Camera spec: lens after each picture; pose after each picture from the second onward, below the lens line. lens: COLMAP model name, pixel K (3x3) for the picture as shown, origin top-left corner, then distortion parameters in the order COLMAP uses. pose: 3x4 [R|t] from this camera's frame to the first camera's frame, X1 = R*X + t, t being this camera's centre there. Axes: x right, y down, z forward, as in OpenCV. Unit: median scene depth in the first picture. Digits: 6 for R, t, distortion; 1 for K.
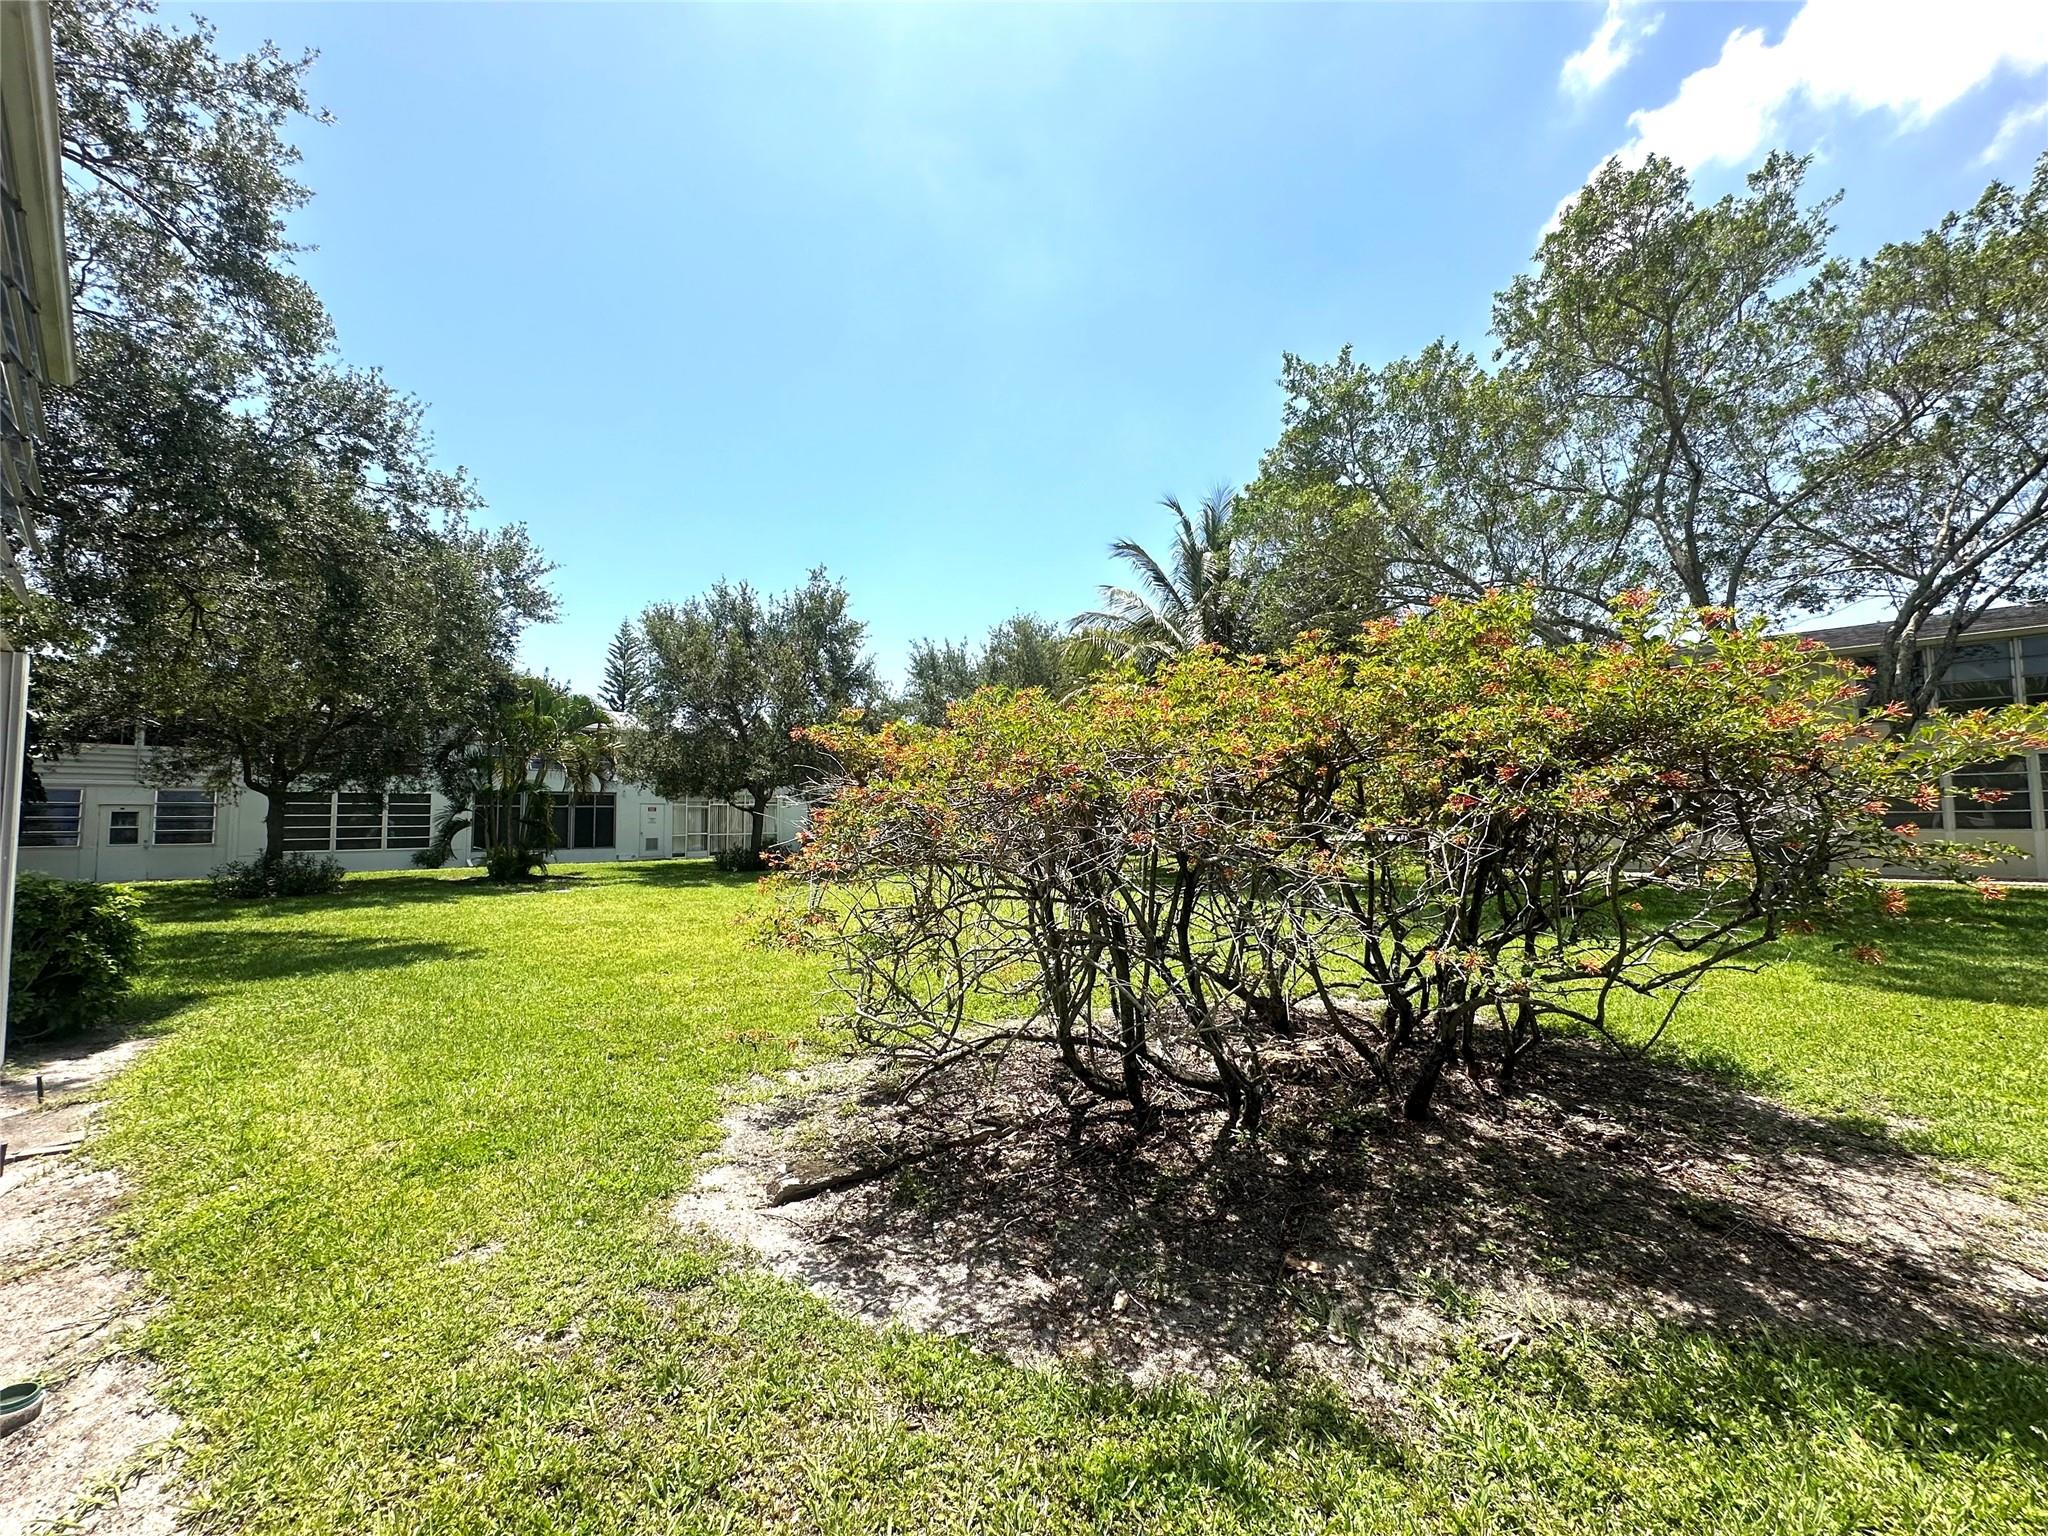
lens RADIAL K [[819.6, 0, 1024.0], [0, 819.6, 768.0], [0, 0, 1]] dist [-0.002814, 0.000742]
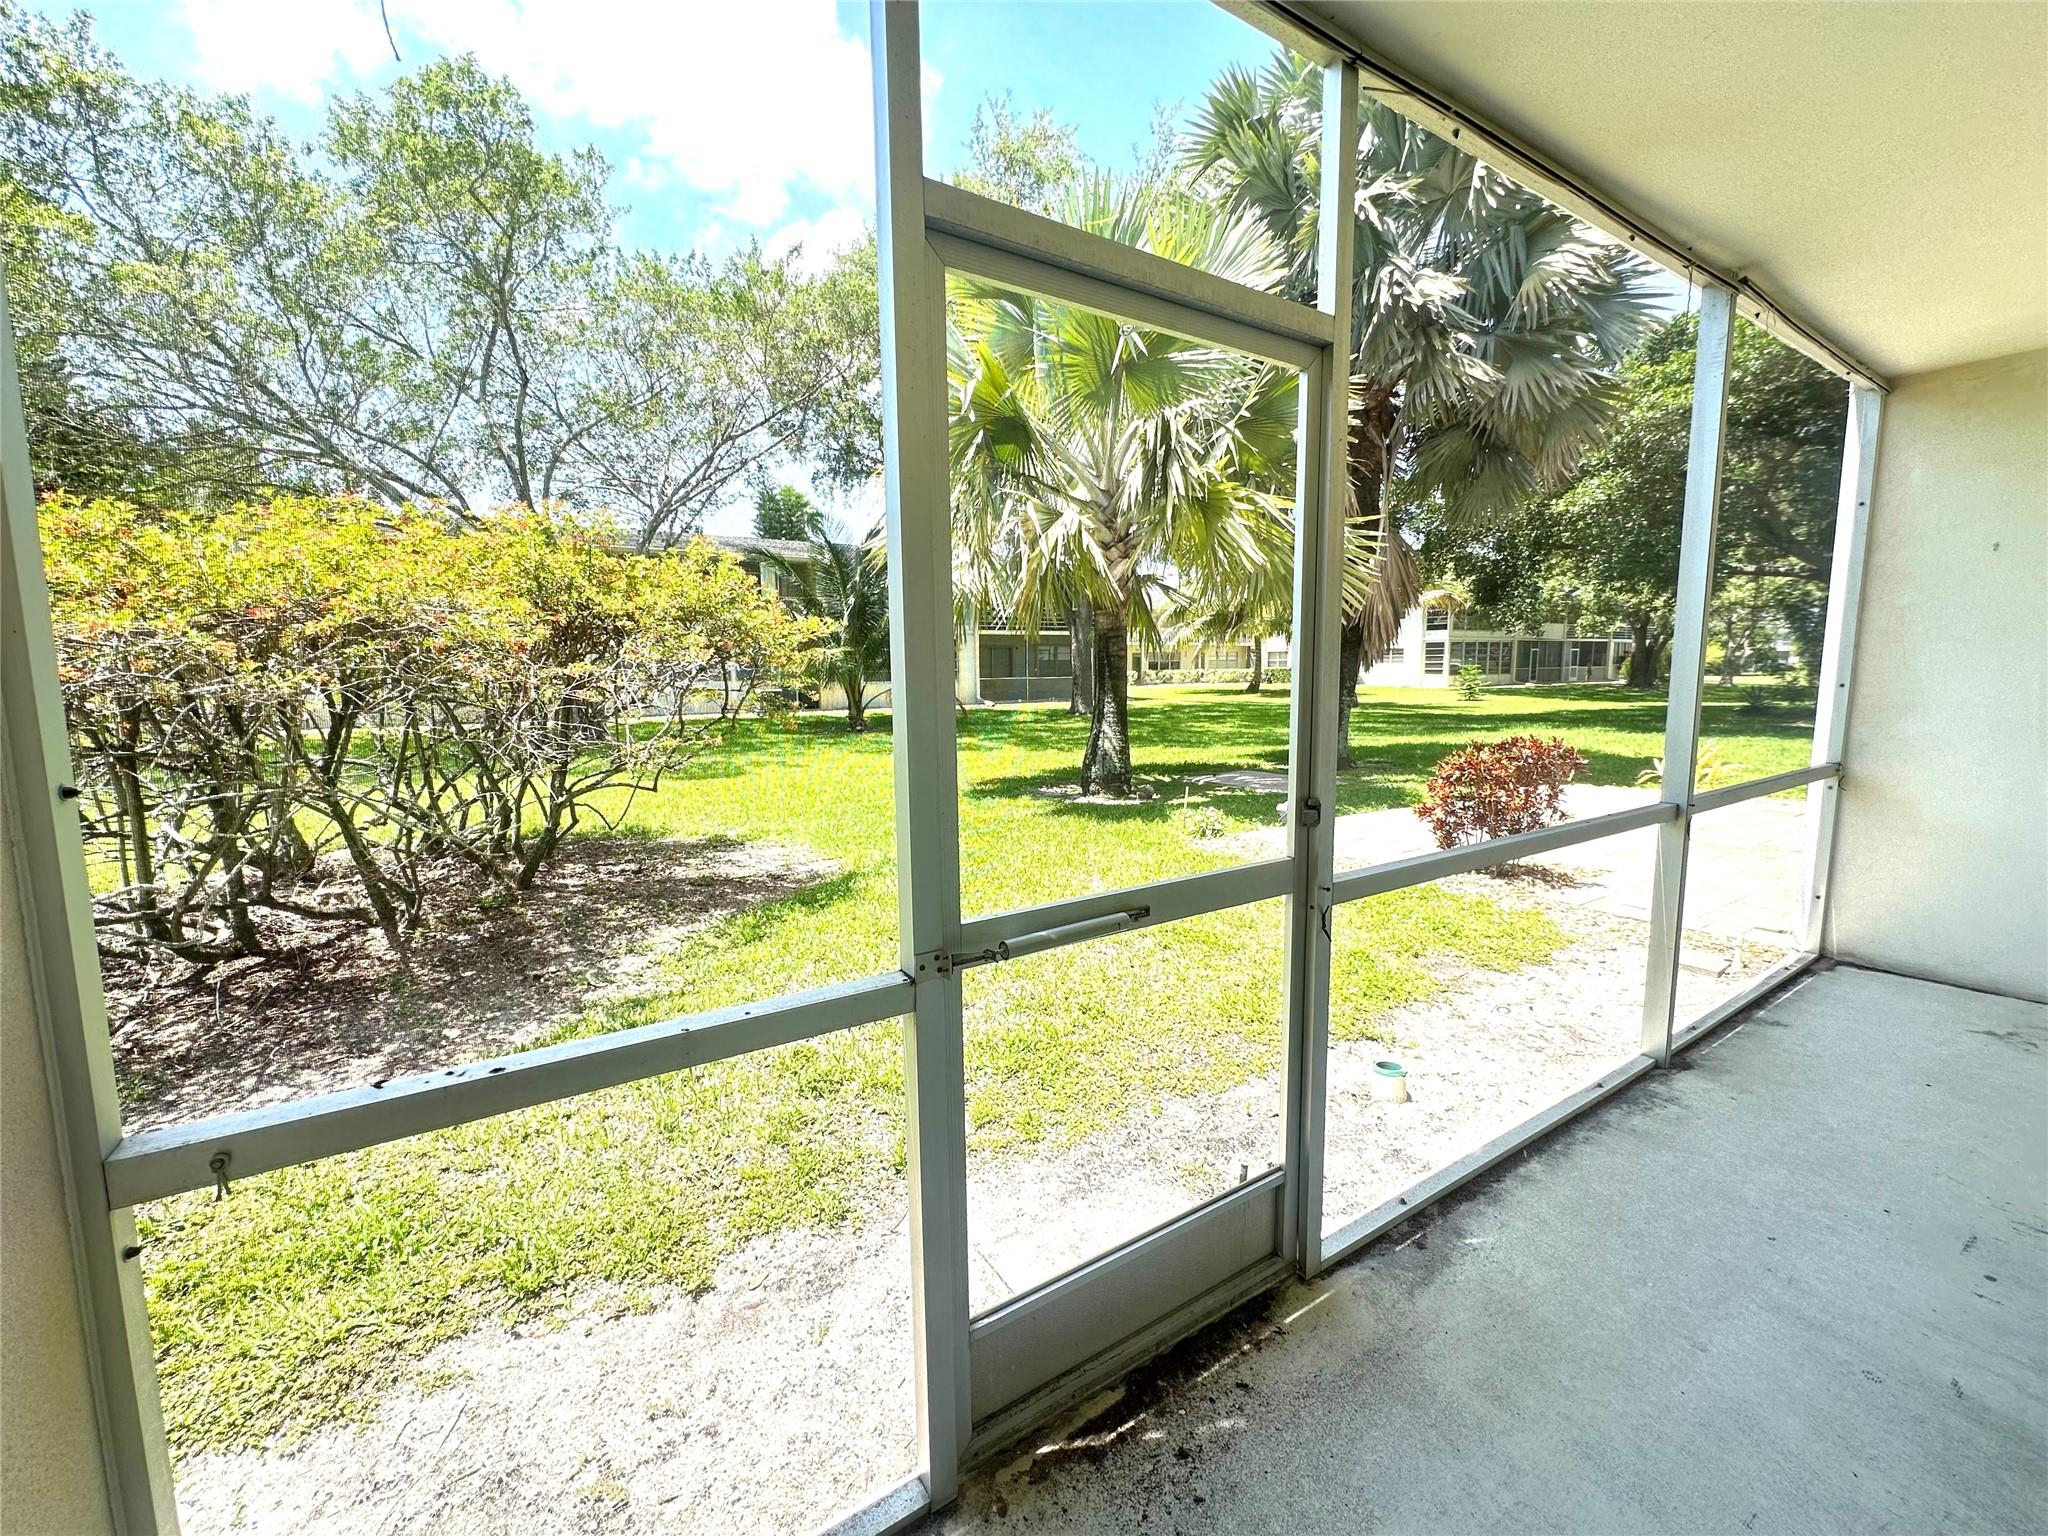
lens RADIAL K [[819.6, 0, 1024.0], [0, 819.6, 768.0], [0, 0, 1]] dist [-0.002814, 0.000742]
pose [[0.257662, -0.108288, 0.960148, -0.540424], [-0.055533, 0.990398, 0.126602, 0.012463], [-0.964638, -0.085941, 0.249174, -0.103175]]
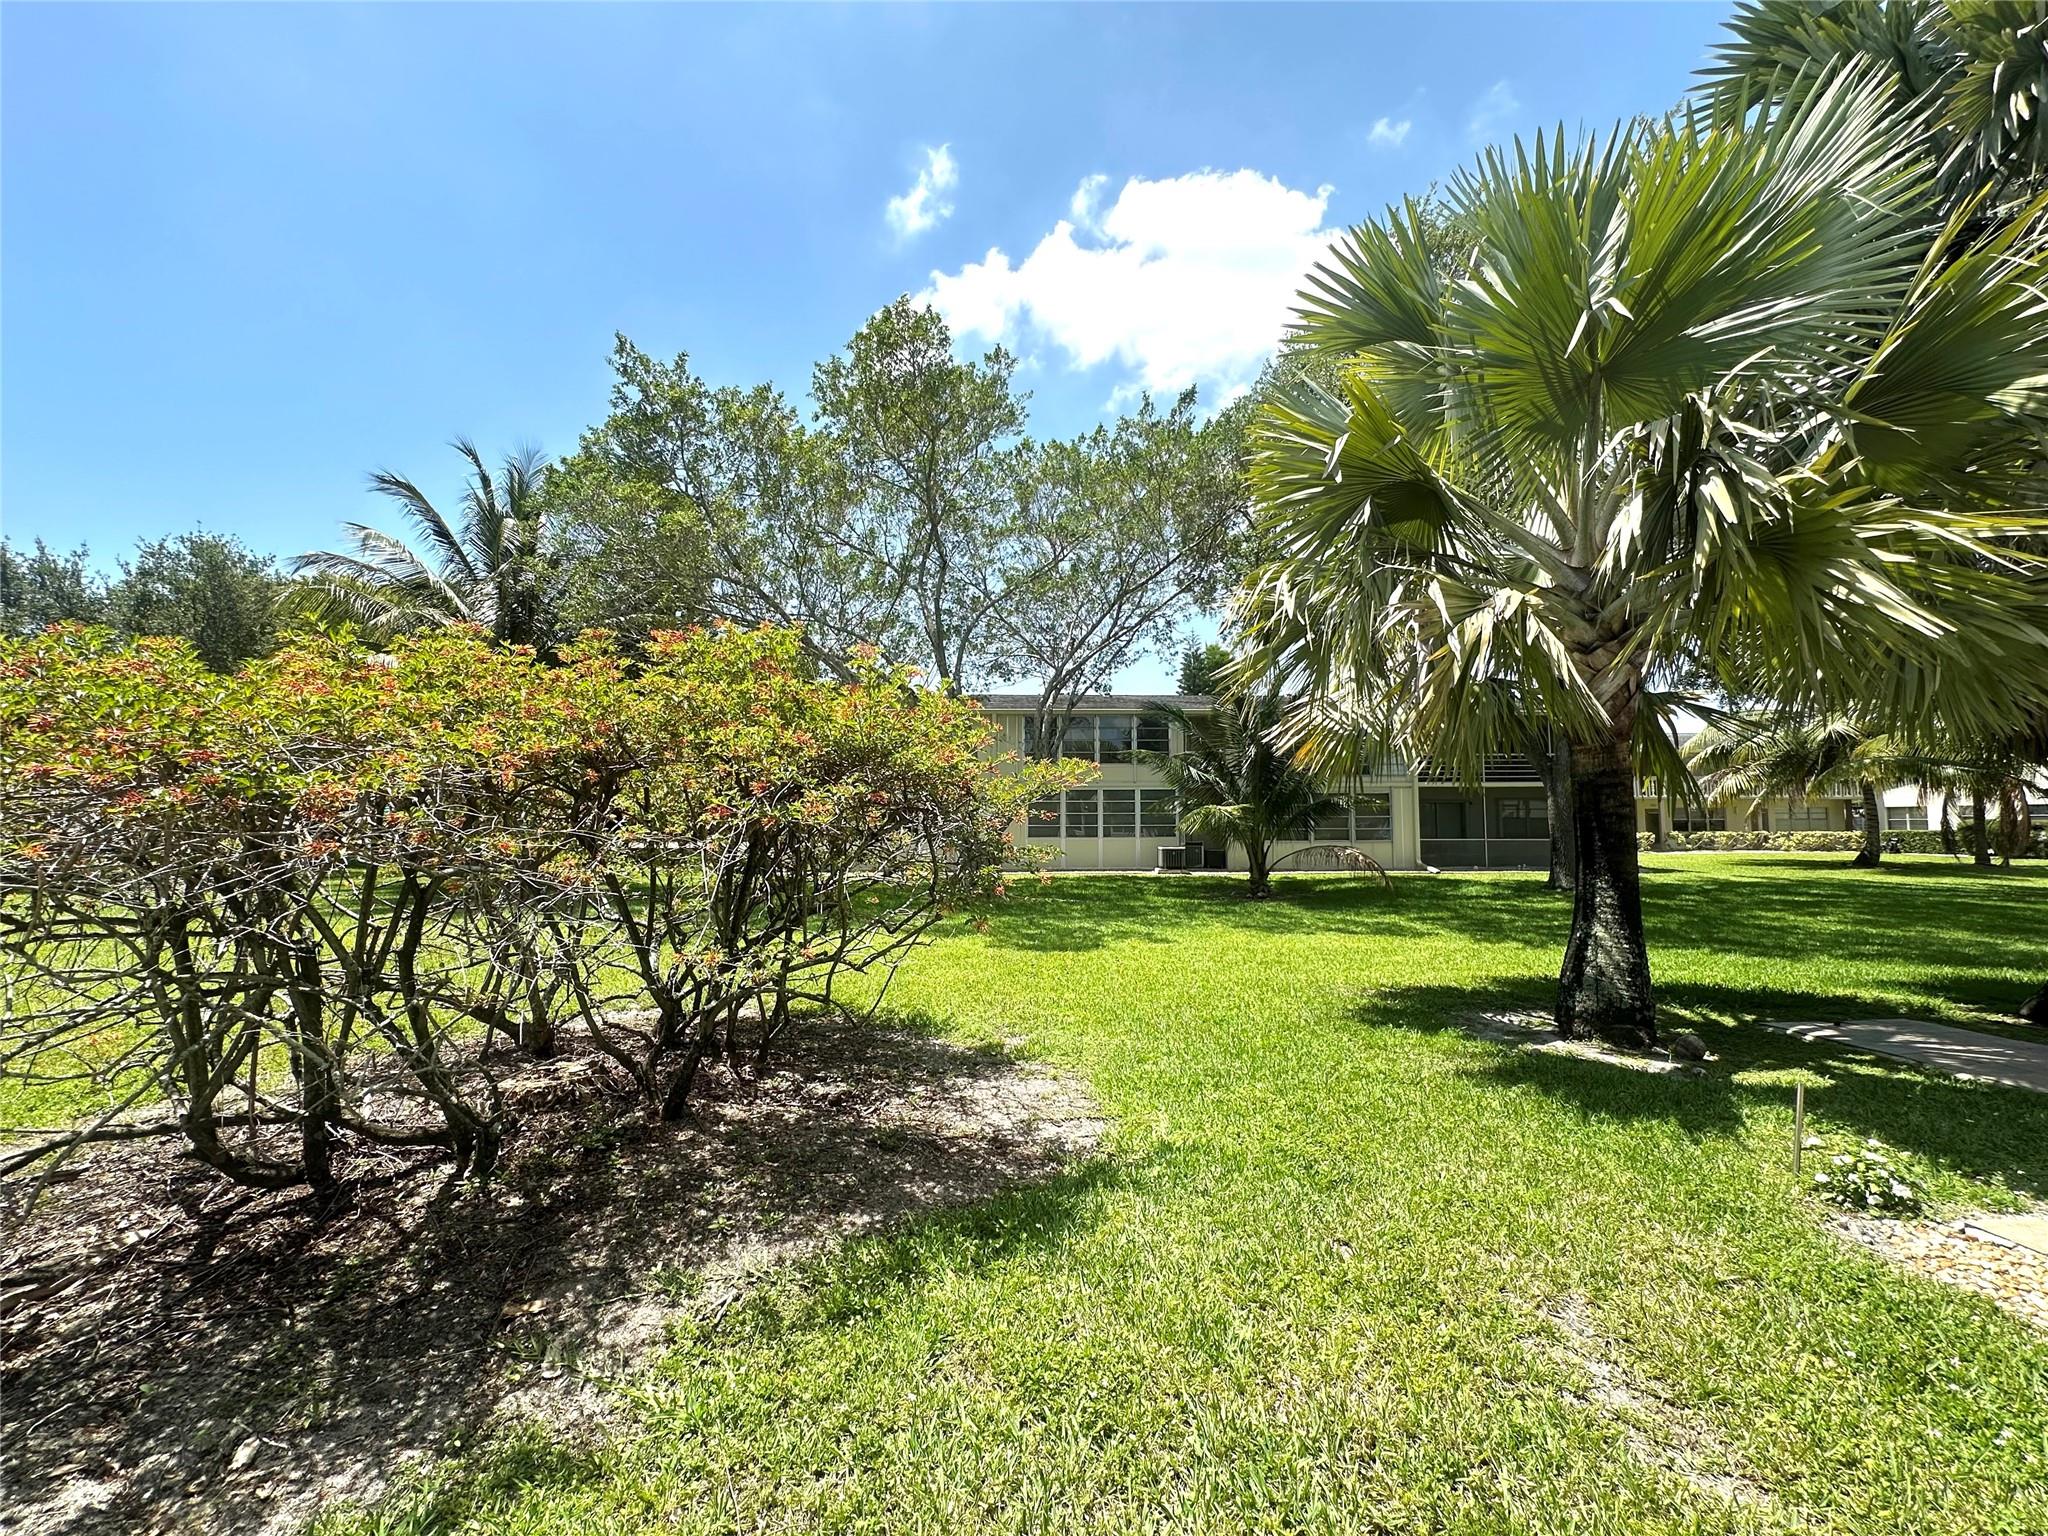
lens RADIAL K [[819.6, 0, 1024.0], [0, 819.6, 768.0], [0, 0, 1]] dist [-0.002814, 0.000742]
pose [[0.702201, 0.061366, 0.709329, 0.030130], [-0.054928, 0.997979, -0.031961, -0.002479], [-0.709857, -0.016519, 0.704153, -0.028111]]
